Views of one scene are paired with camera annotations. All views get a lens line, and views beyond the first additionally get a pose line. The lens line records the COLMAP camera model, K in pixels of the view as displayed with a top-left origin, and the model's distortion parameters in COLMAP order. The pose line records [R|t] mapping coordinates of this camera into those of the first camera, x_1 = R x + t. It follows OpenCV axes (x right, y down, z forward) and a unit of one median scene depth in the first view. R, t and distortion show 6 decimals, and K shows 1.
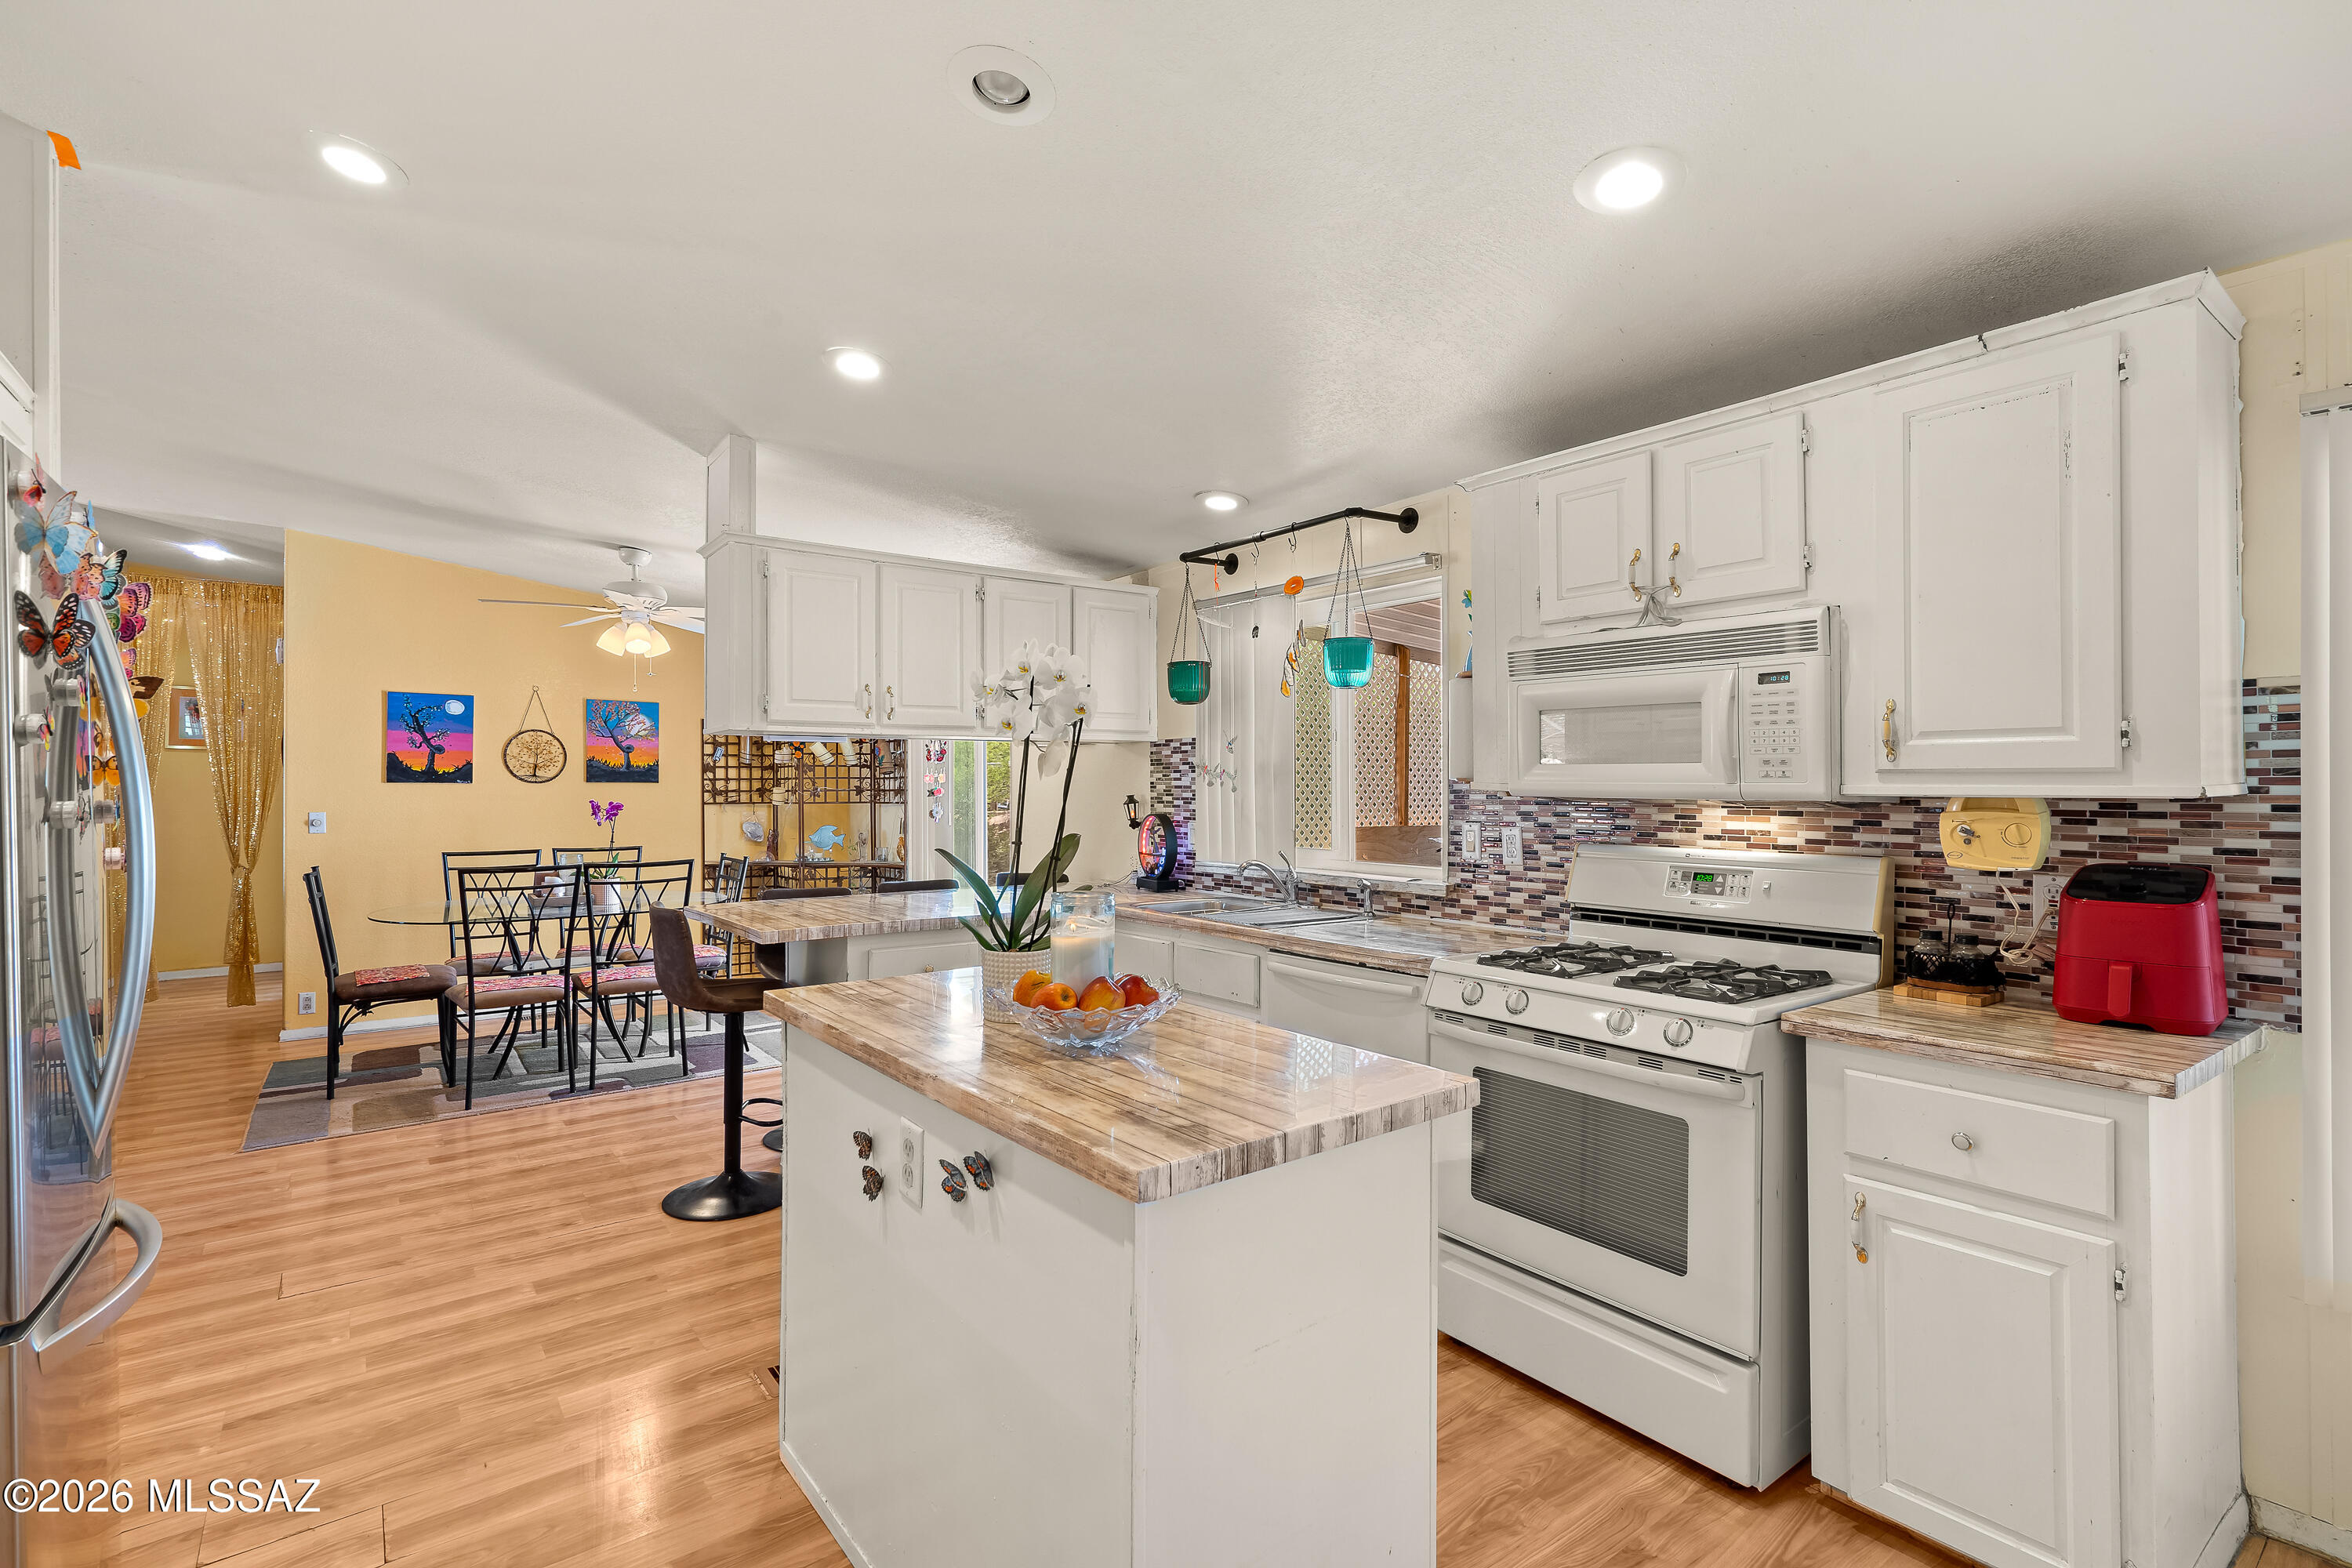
lens RADIAL K [[1084.8, 0, 1157.2], [0, 1084.8, 791.2], [0, 0, 1]] dist [0.001150, 0.000273]
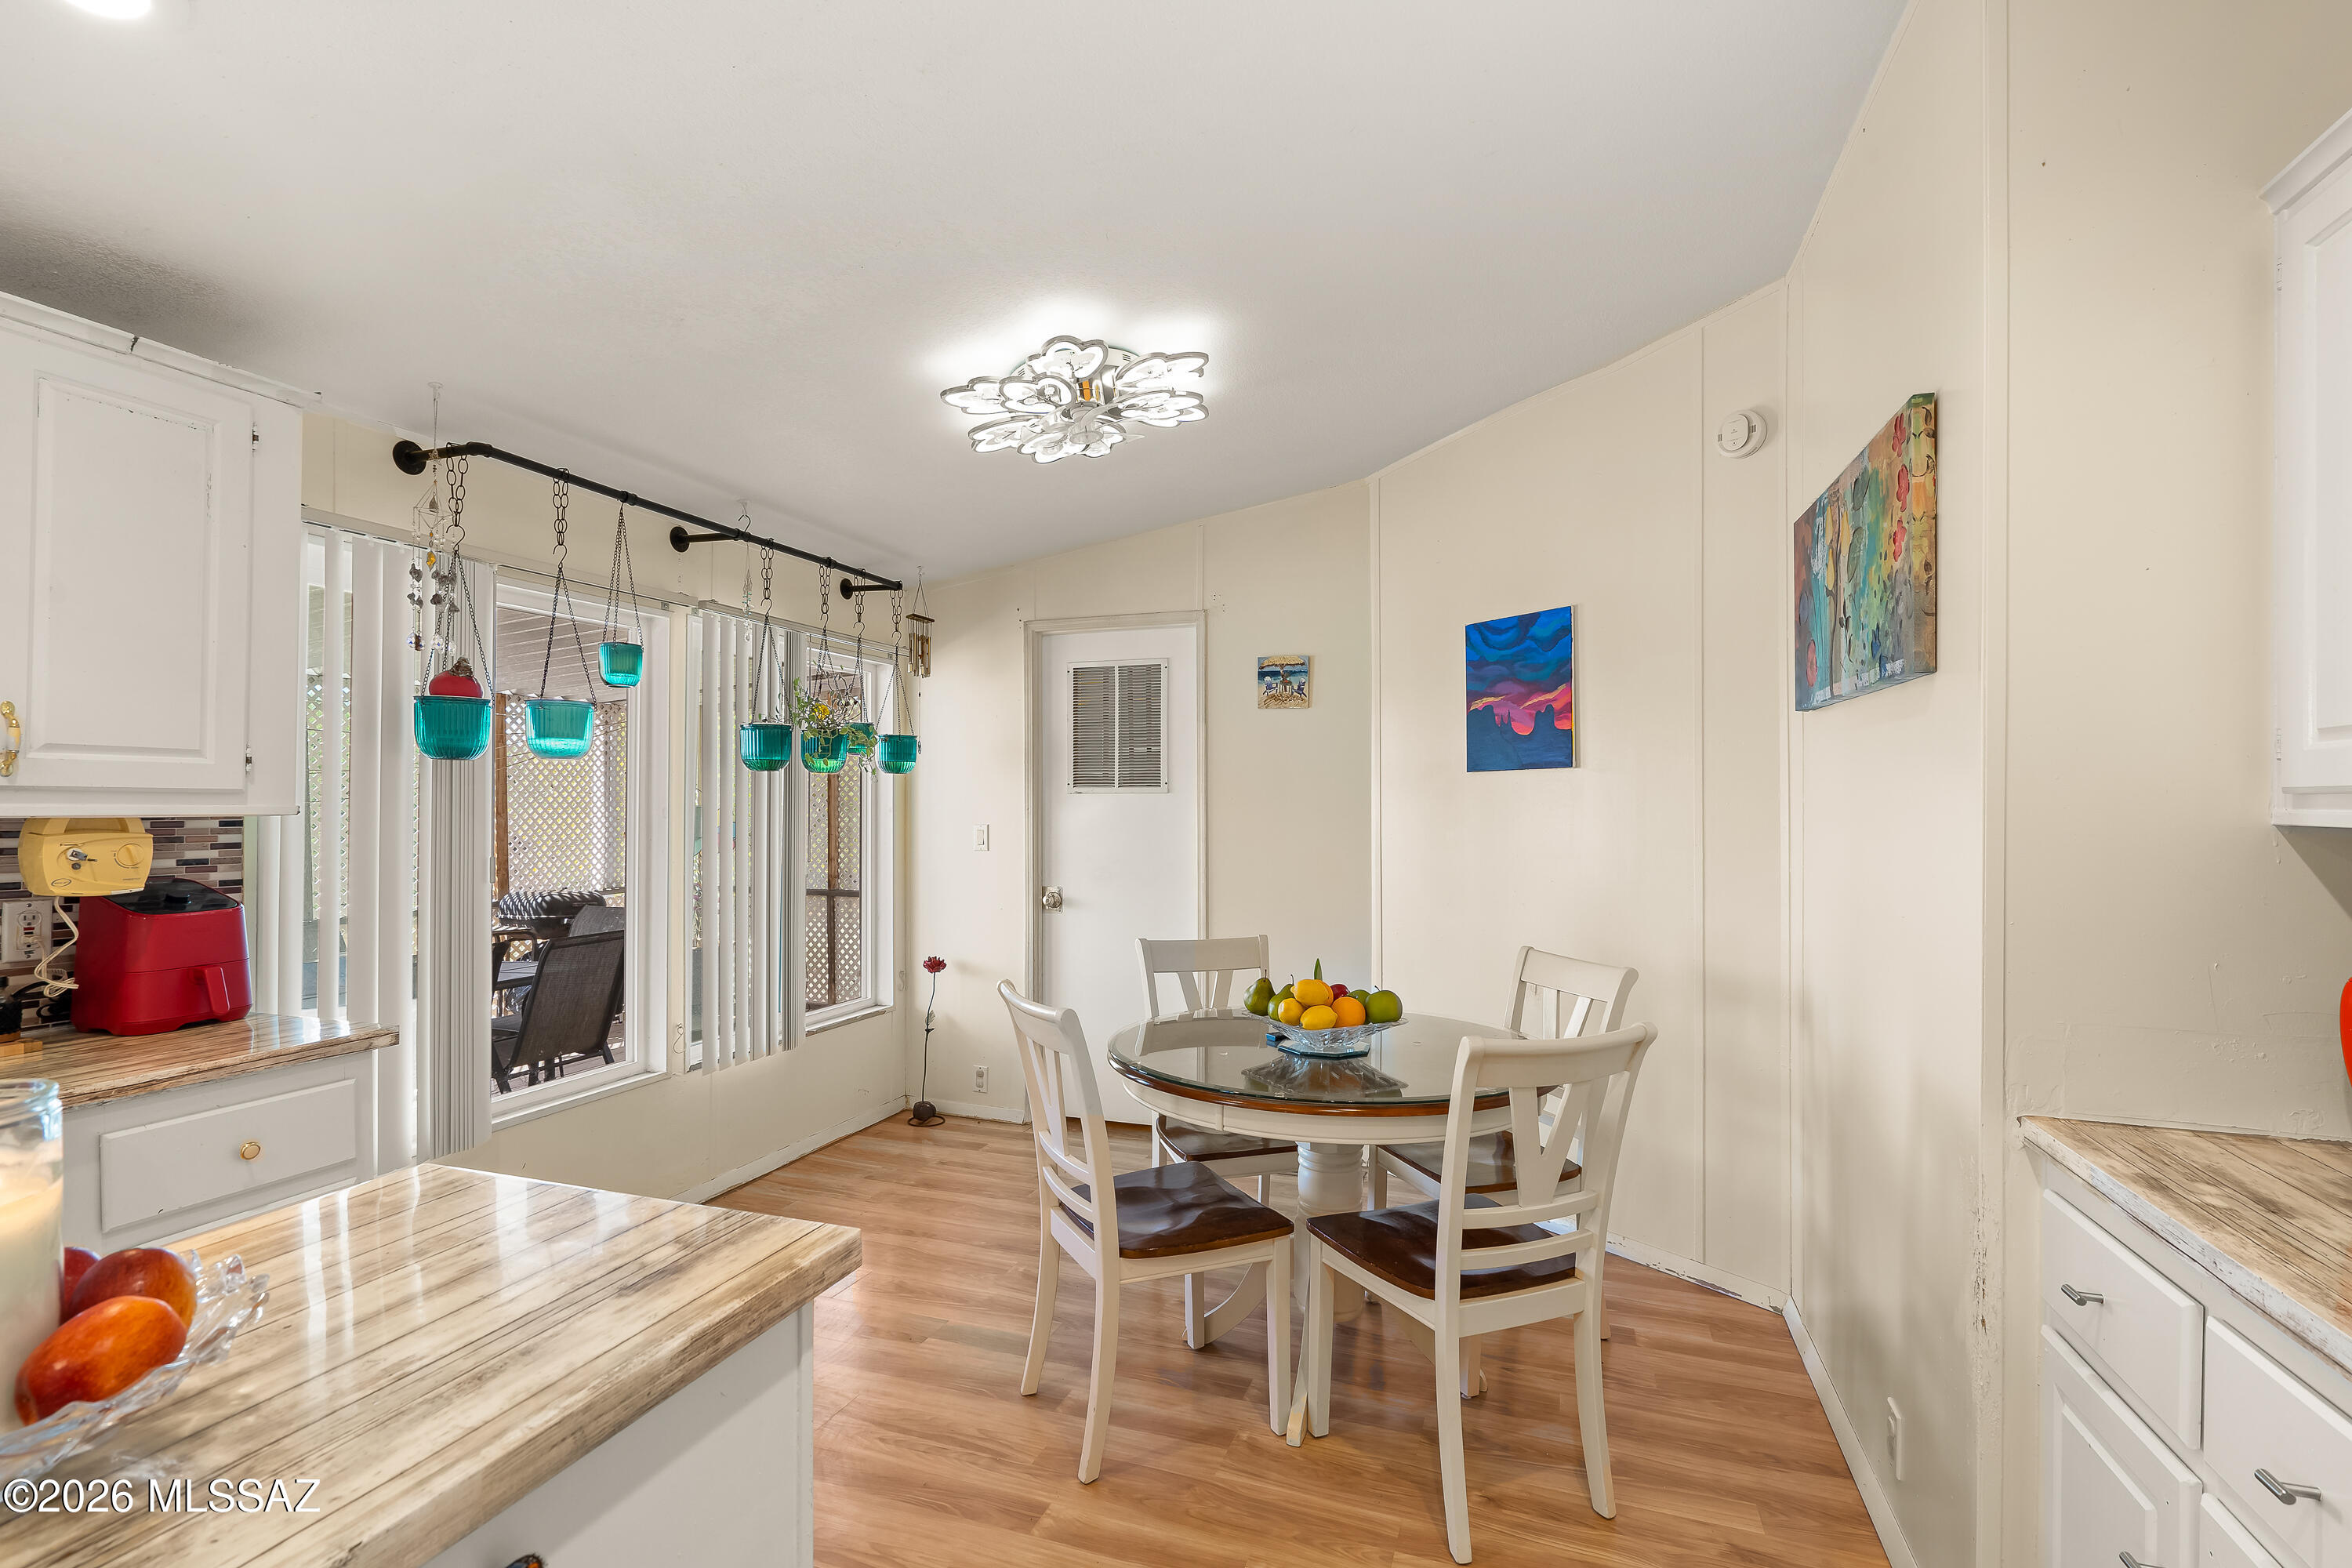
lens RADIAL K [[1084.8, 0, 1186.1], [0, 1084.8, 781.7], [0, 0, 1]] dist [0.001150, 0.000273]
pose [[-0.556126, 0.015926, 0.830946, -0.096666], [0.001938, 0.999839, -0.017866, -0.001237], [-0.831096, -0.008325, -0.556067, 0.132327]]
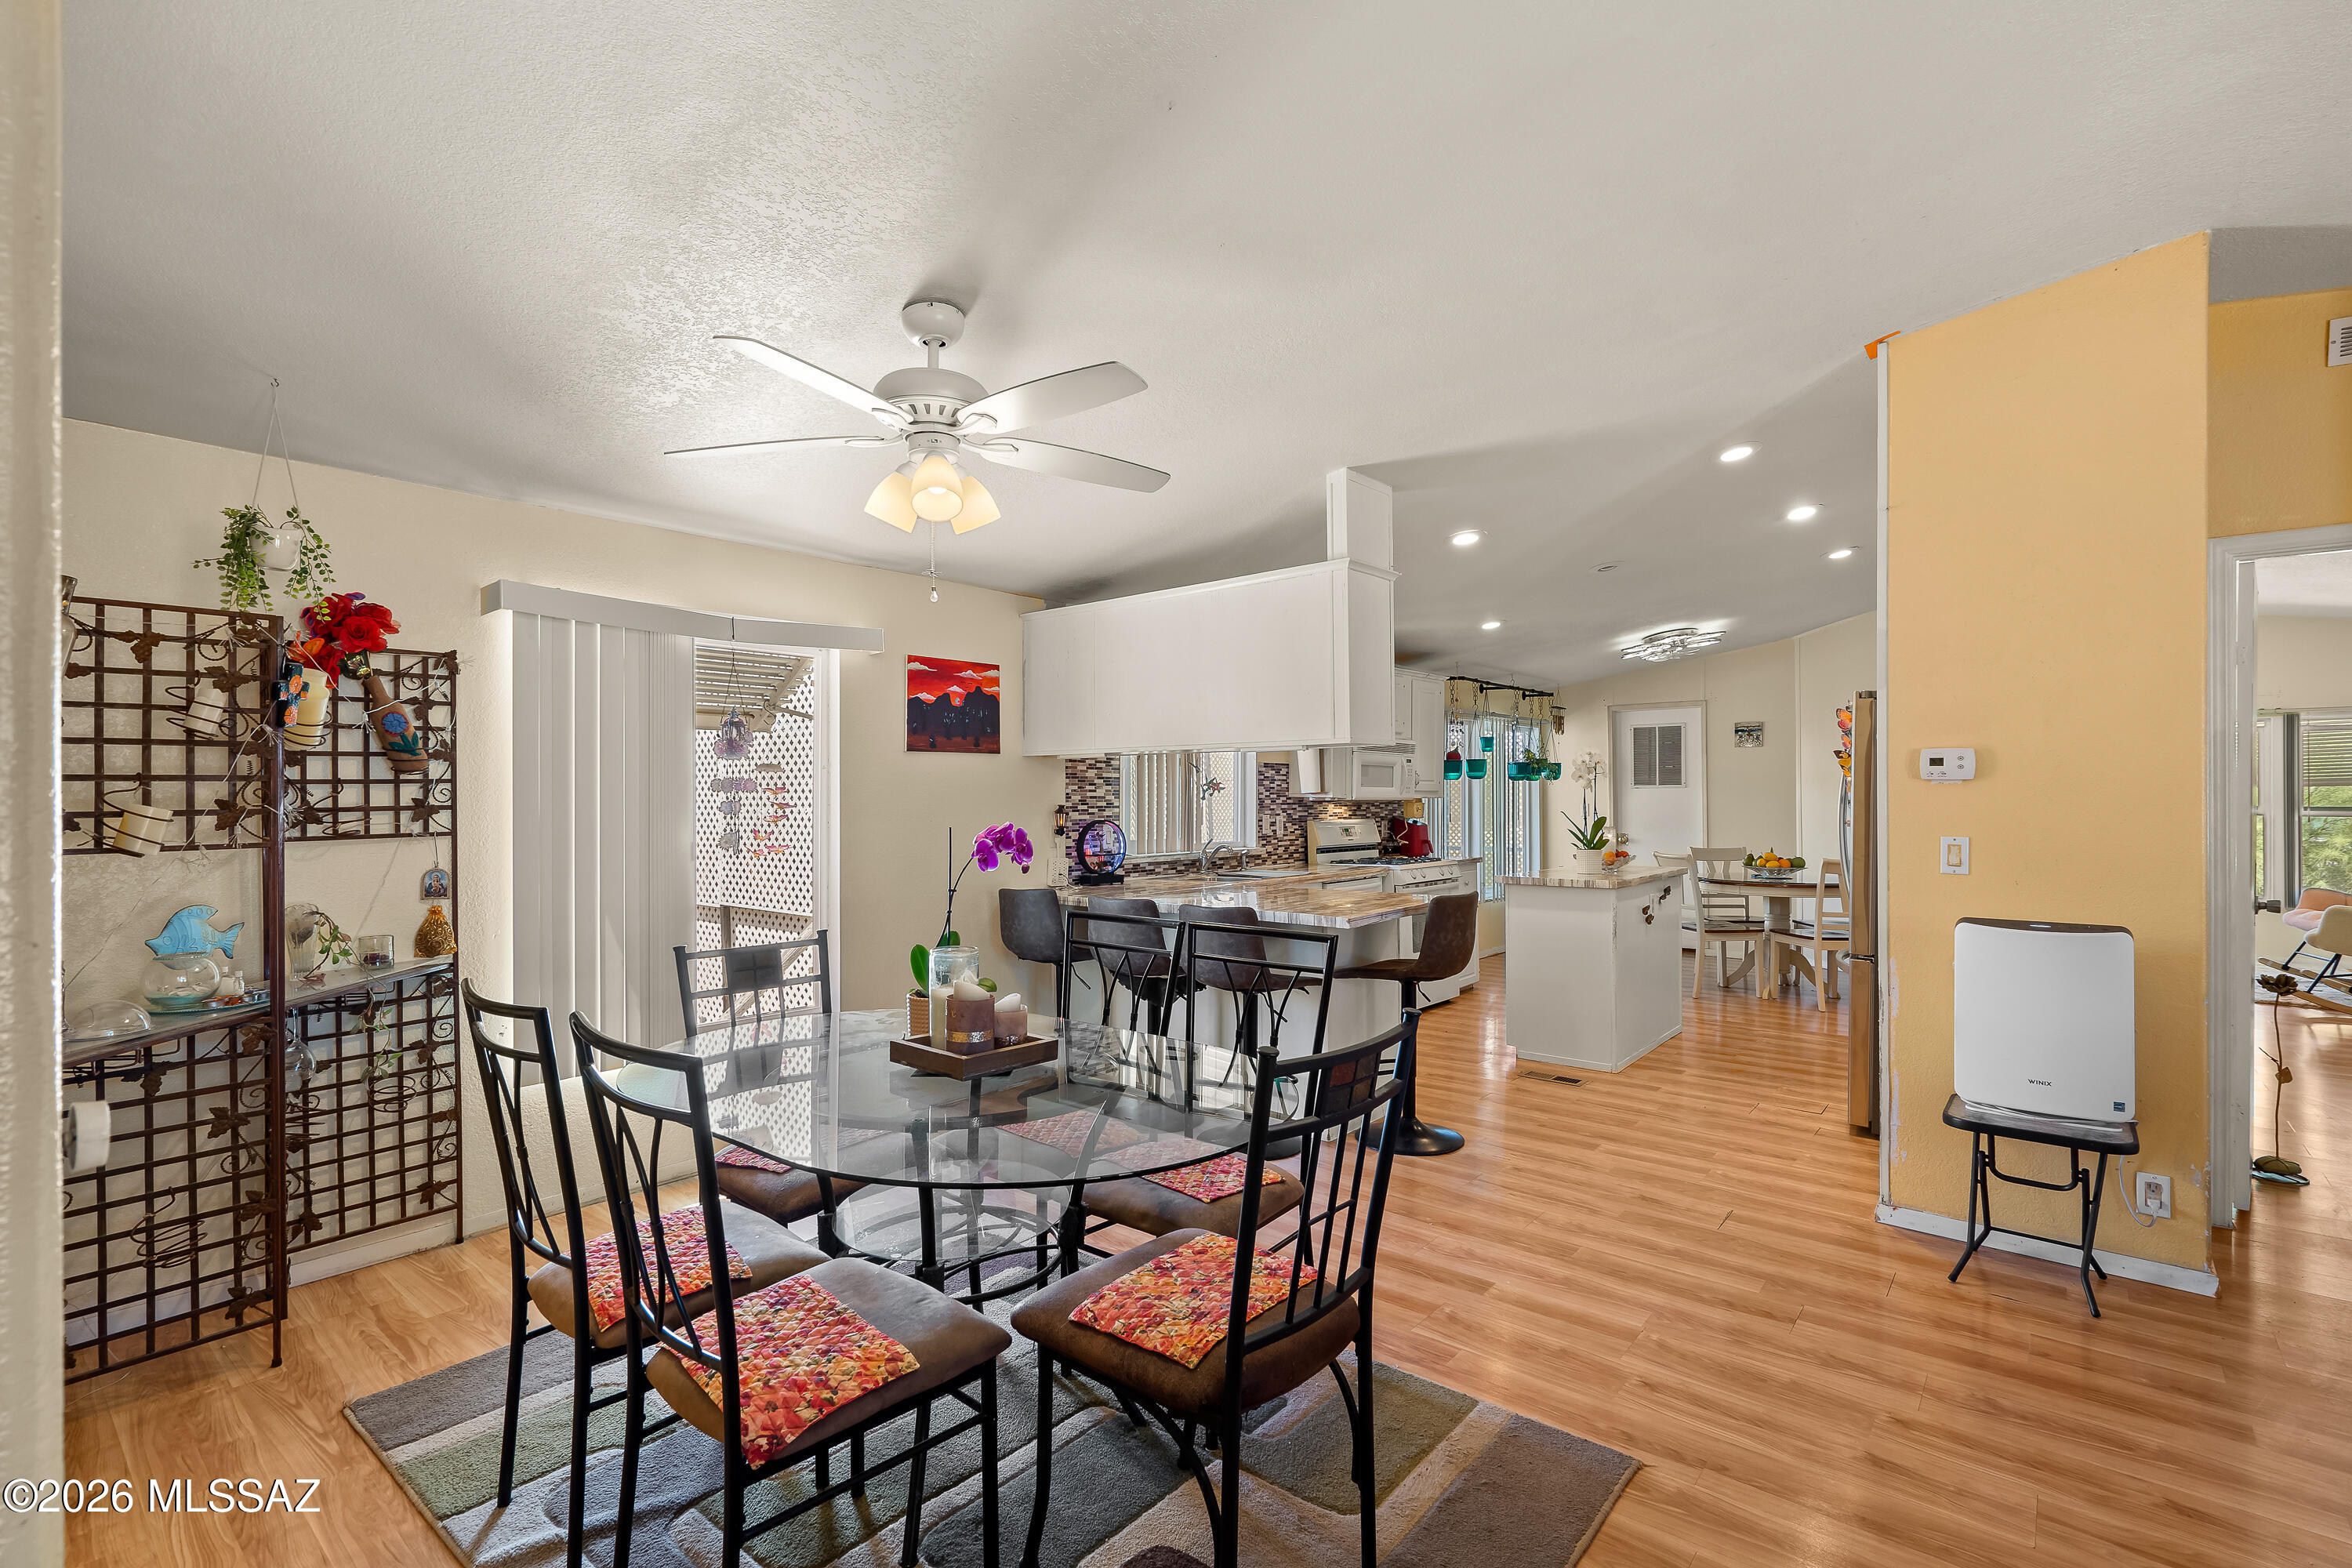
lens RADIAL K [[1084.8, 0, 1172.9], [0, 1084.8, 801.5], [0, 0, 1]] dist [0.001150, 0.000273]
pose [[-0.256204, -0.002324, 0.966620, -1.166574], [0.011253, 0.999922, 0.005387, -0.004898], [-0.966557, 0.012257, -0.256158, 1.226400]]
